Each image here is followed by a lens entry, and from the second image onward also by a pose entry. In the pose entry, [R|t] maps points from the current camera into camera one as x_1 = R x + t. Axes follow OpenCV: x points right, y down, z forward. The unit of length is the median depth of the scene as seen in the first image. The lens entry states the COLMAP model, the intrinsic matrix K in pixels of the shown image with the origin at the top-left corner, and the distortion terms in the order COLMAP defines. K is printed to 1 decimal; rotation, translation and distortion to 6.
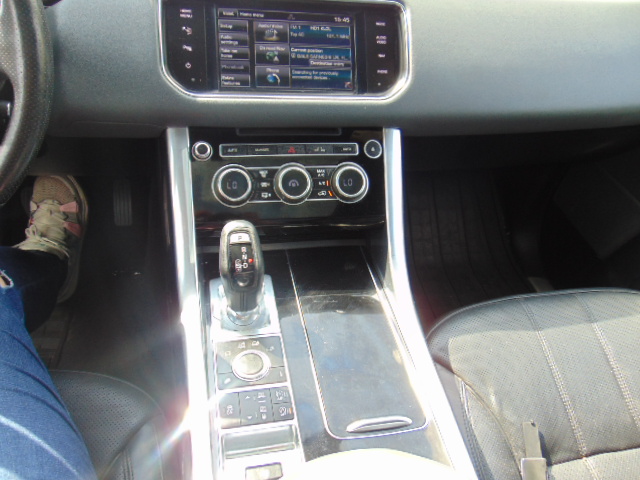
lens RADIAL K [[510.3, 0, 320.2], [0, 510.3, 240.5], [0, 0, 1]] dist [-0.006168, 0.012546]
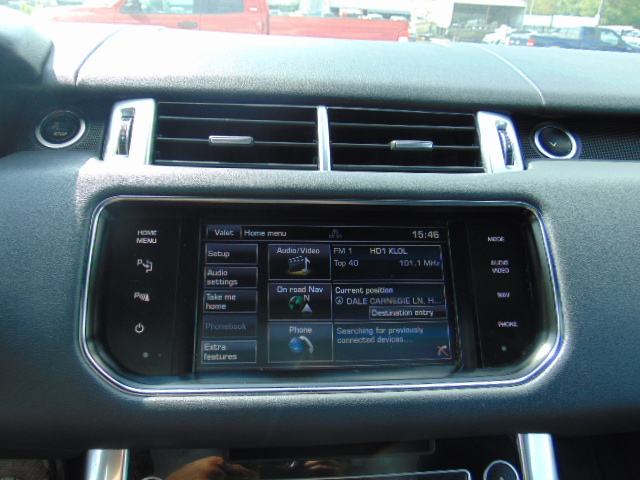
lens RADIAL K [[510.3, 0, 319.4], [0, 510.3, 239.5], [0, 0, 1]] dist [-0.006168, 0.012546]
pose [[0.992681, -0.022670, -0.118622, -0.007599], [-0.016892, 0.946503, -0.322252, -0.251020], [0.119582, 0.321897, 0.939193, 0.470907]]
